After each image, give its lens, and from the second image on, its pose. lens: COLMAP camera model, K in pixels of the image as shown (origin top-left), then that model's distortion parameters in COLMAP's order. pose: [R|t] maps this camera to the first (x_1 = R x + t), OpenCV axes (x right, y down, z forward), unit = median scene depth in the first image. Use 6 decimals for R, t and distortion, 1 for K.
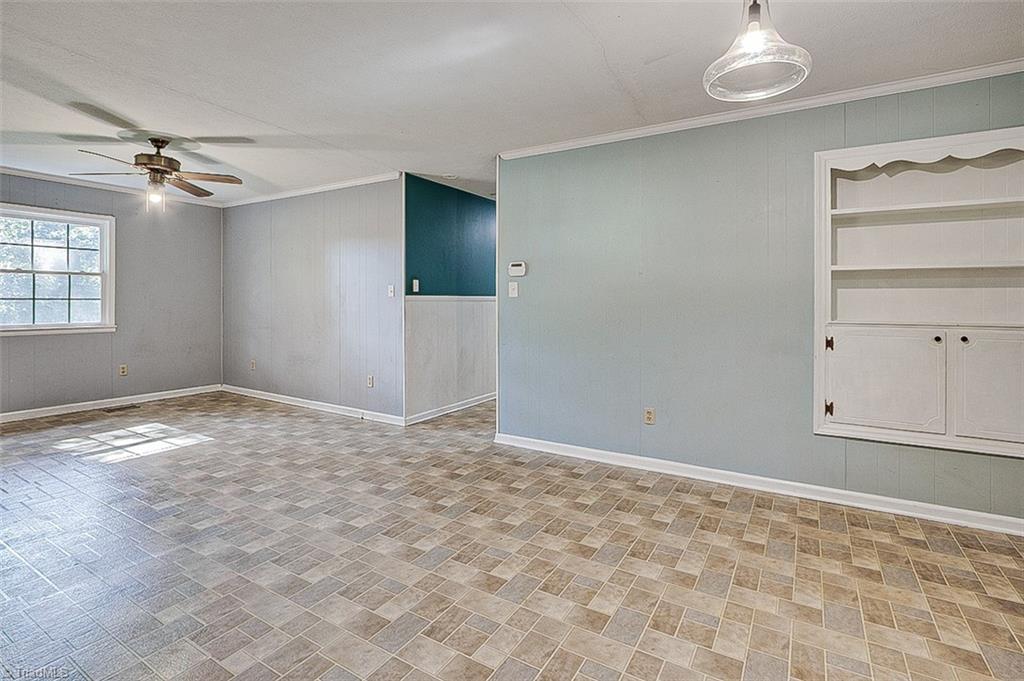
lens RADIAL K [[501.5, 0, 477.4], [0, 501.5, 309.6], [0, 0, 1]] dist [0.003815, 0.001770]
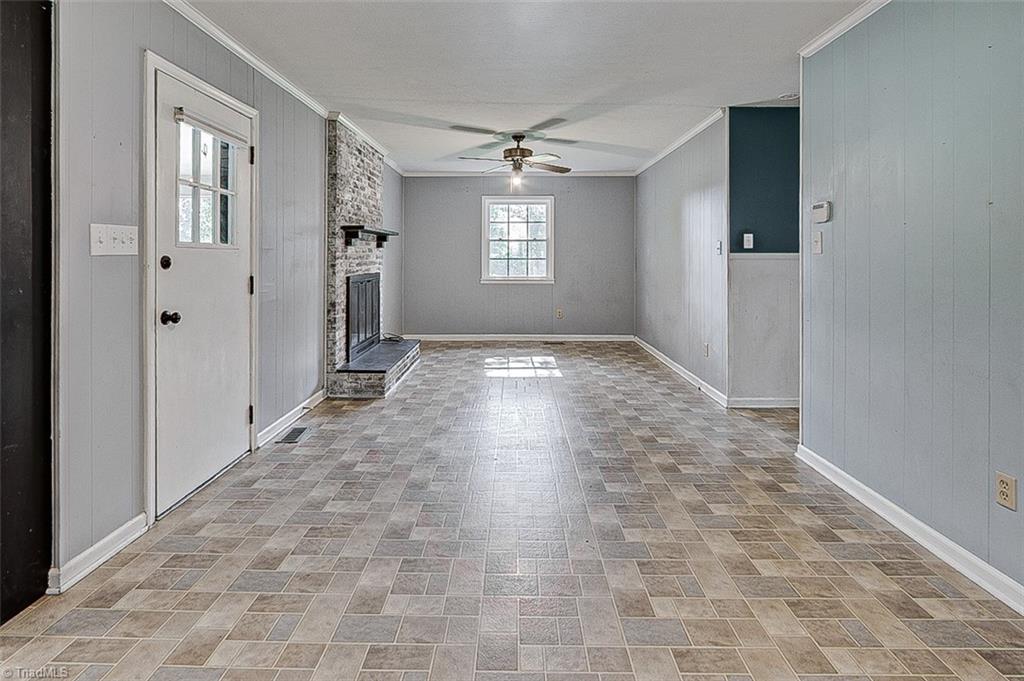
lens RADIAL K [[501.5, 0, 503.6], [0, 501.5, 257.9], [0, 0, 1]] dist [0.003815, 0.001770]
pose [[0.543348, -0.005738, -0.839488, 0.337792], [-0.014140, 0.999772, -0.015986, -0.000838], [0.839388, 0.020557, 0.543143, 0.210683]]
